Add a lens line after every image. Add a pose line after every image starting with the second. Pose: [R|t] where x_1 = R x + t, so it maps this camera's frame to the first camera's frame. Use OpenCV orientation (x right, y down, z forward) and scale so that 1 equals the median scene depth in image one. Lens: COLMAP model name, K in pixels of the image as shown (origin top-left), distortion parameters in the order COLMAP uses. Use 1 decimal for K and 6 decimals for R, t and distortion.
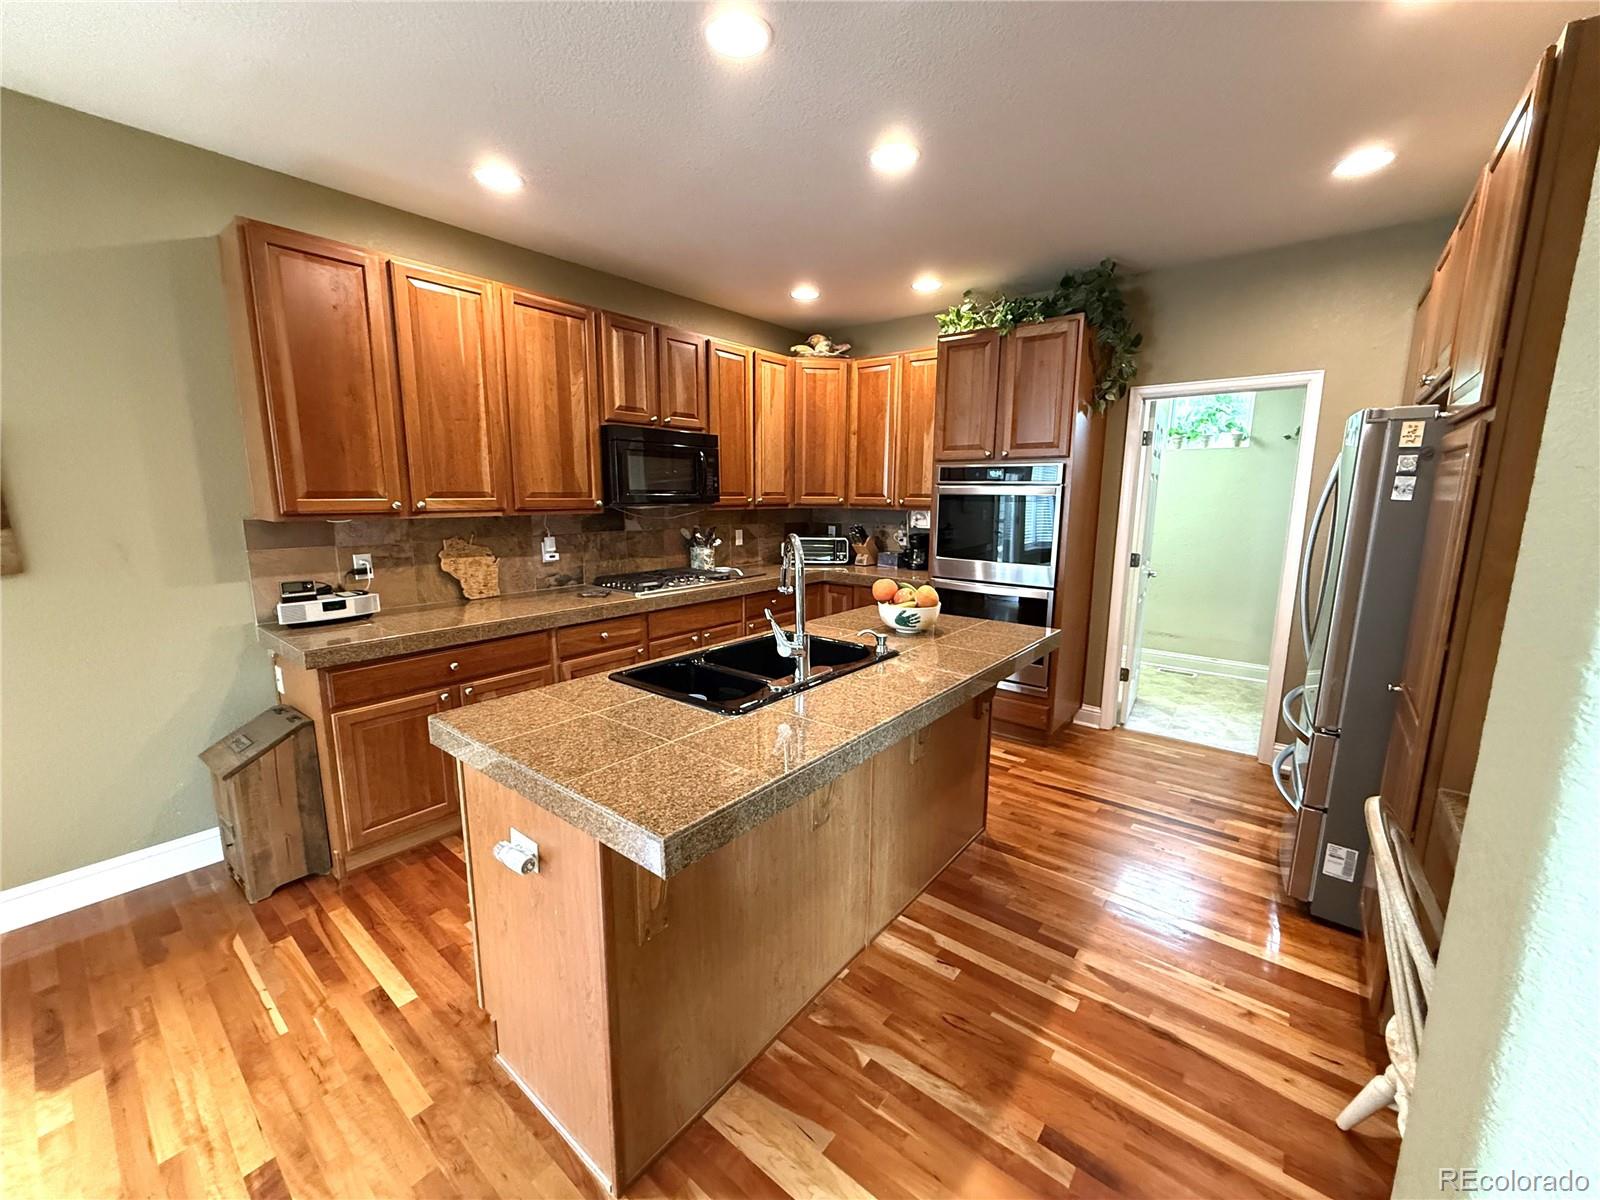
lens RADIAL K [[644.4, 0, 793.3], [0, 644.4, 593.1], [0, 0, 1]] dist [-0.003263, -0.001160]
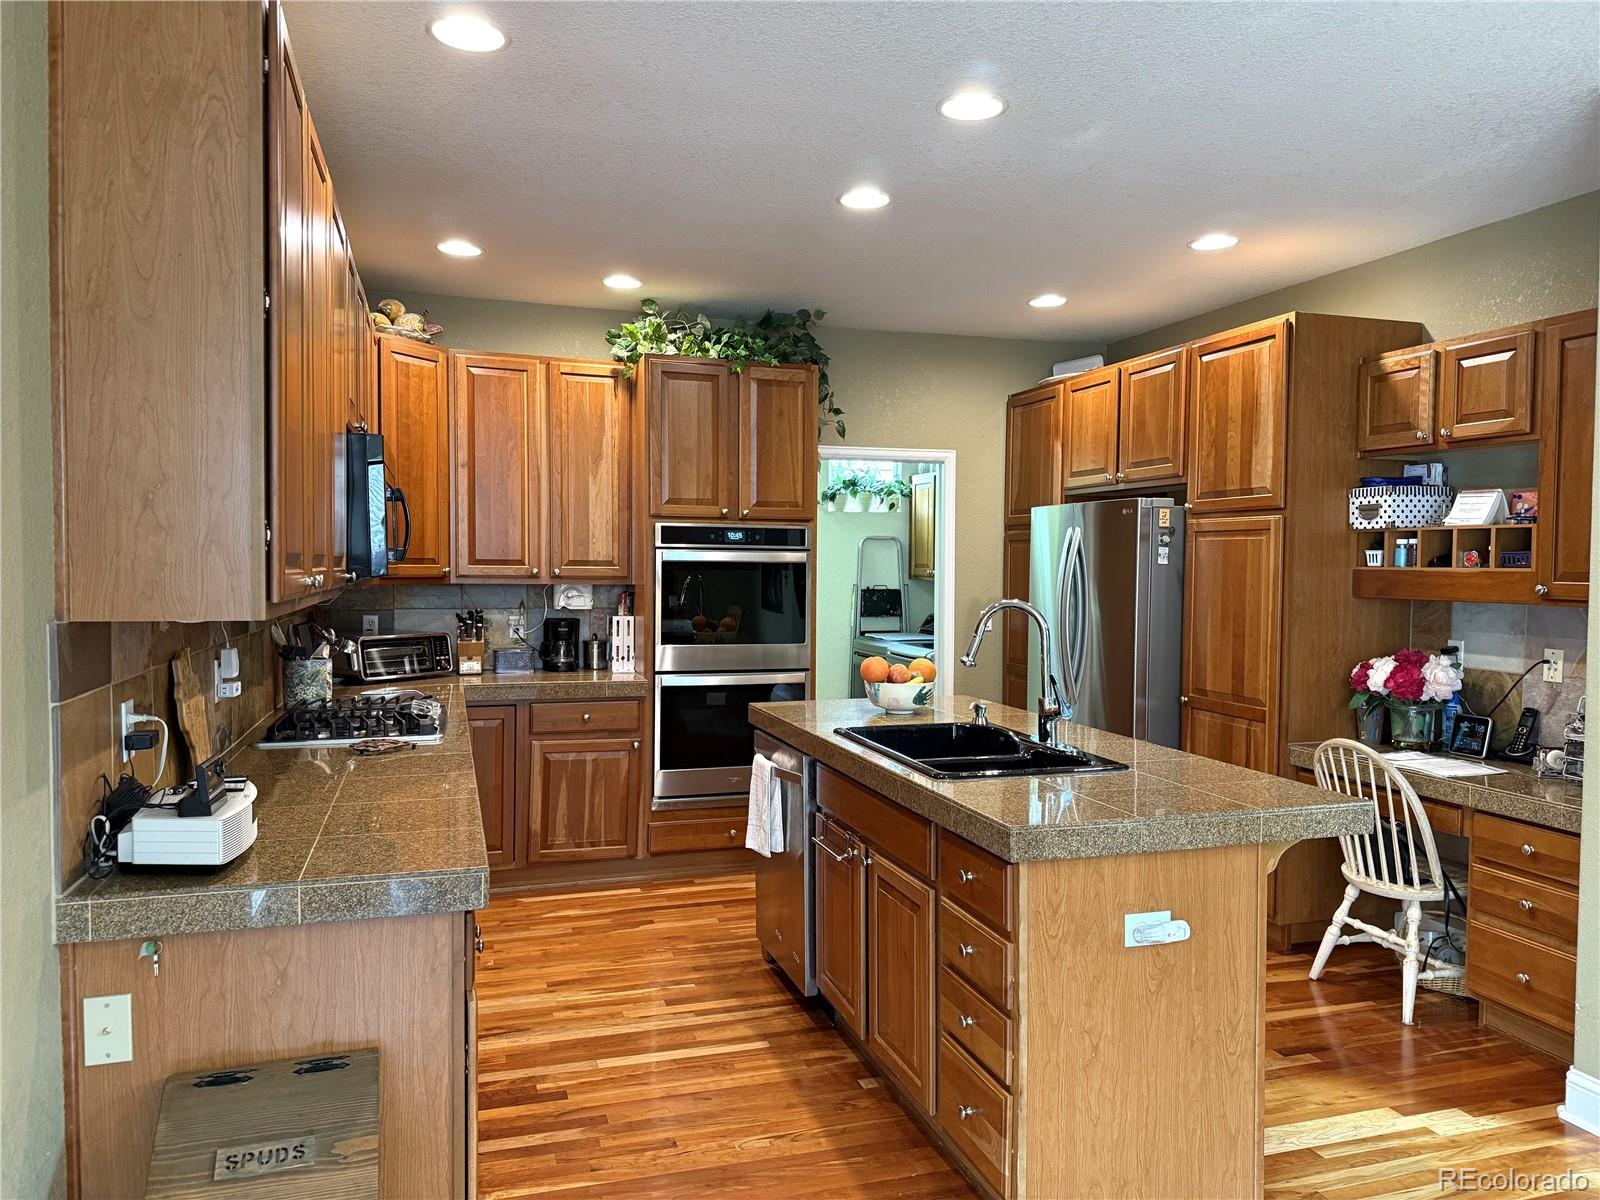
lens RADIAL K [[1107.5, 0, 802.6], [0, 1107.5, 601.6], [0, 0, 1]] dist [0.019820, -0.014020]
pose [[0.539212, -0.027310, 0.841727, -0.798111], [0.128311, 0.990470, -0.050060, -0.022730], [-0.832338, 0.134995, 0.537577, 0.192133]]
